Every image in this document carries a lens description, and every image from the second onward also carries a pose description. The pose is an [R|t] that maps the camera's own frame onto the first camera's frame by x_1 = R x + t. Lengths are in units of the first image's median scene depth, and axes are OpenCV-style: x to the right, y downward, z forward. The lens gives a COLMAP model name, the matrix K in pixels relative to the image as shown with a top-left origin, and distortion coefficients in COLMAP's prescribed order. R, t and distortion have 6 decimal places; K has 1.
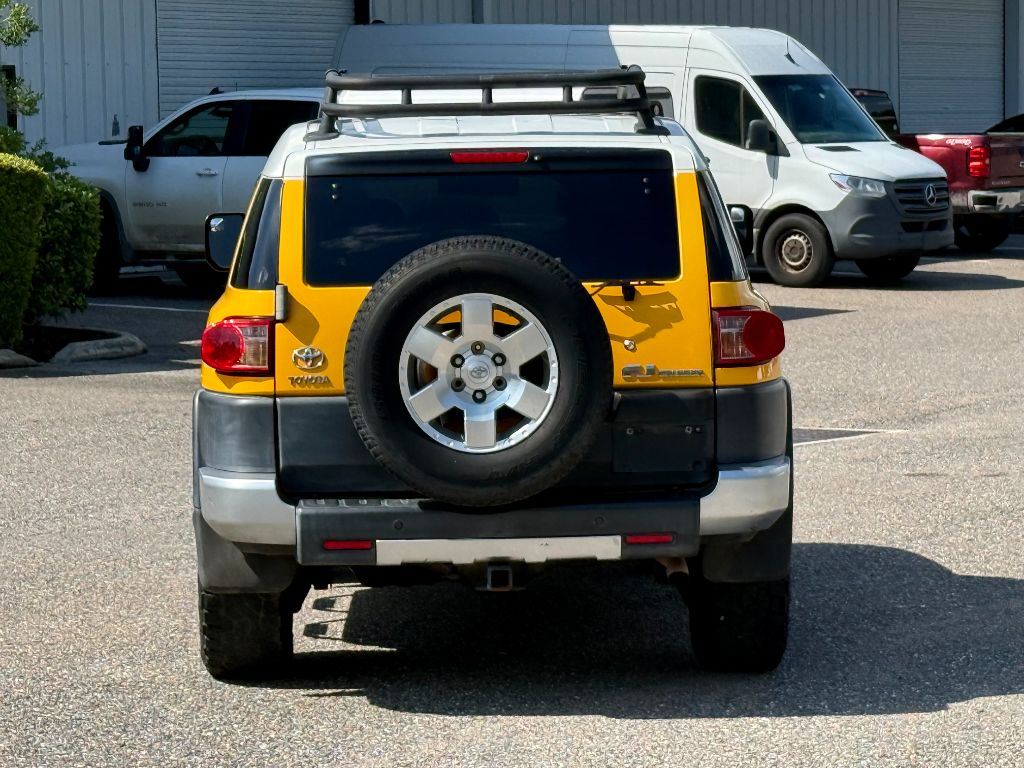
lens RADIAL K [[3040.1, 0, 512.0], [0, 3040.1, 384.0], [0, 0, 1]] dist [0.242961, -0.429264]
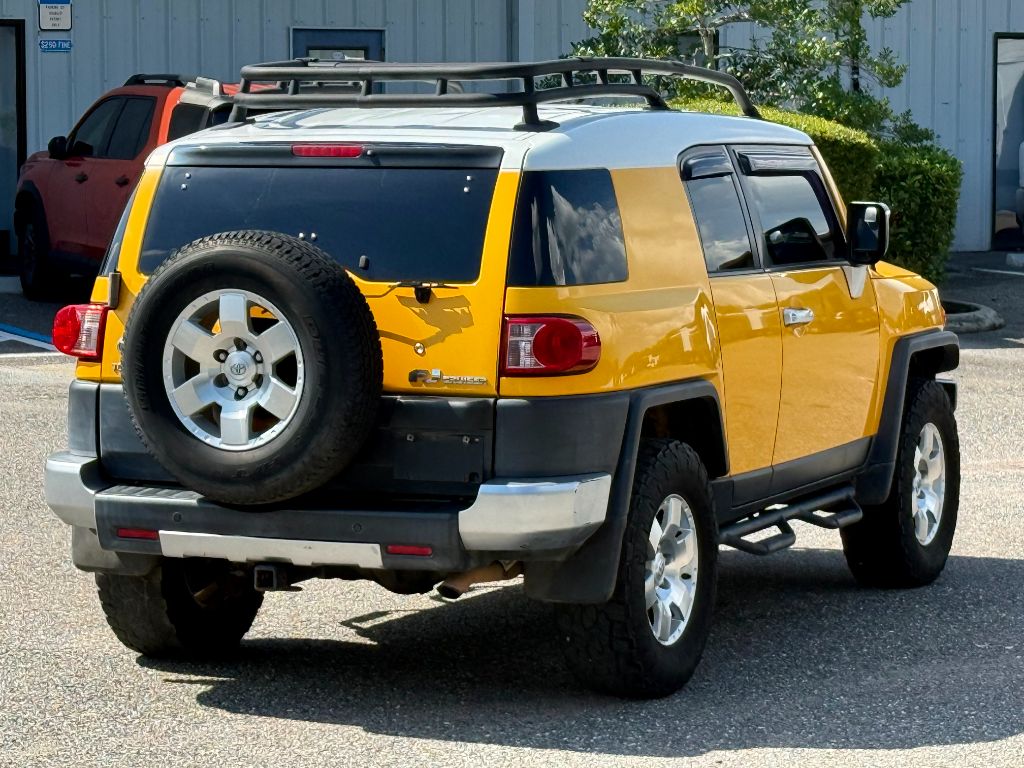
lens RADIAL K [[3040.1, 0, 512.0], [0, 3040.1, 384.0], [0, 0, 1]] dist [0.242961, -0.429264]
pose [[0.904478, 0.053359, -0.423169, 0.480743], [-0.047912, 0.998575, 0.023508, -0.026022], [0.423820, -0.000987, 0.905746, 0.138307]]
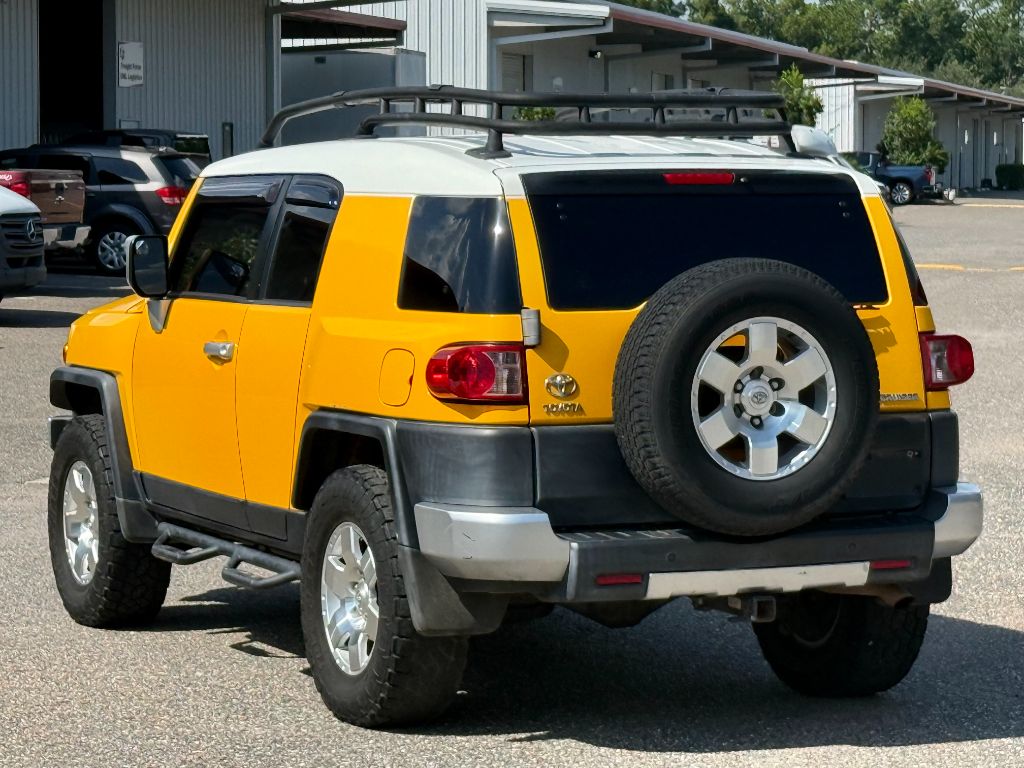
lens RADIAL K [[3040.1, 0, 512.0], [0, 3040.1, 384.0], [0, 0, 1]] dist [0.242961, -0.429264]
pose [[0.920786, -0.008332, 0.389979, -0.457437], [0.013395, 0.999858, -0.010265, 0.000714], [-0.389838, 0.014675, 0.920766, 0.128538]]
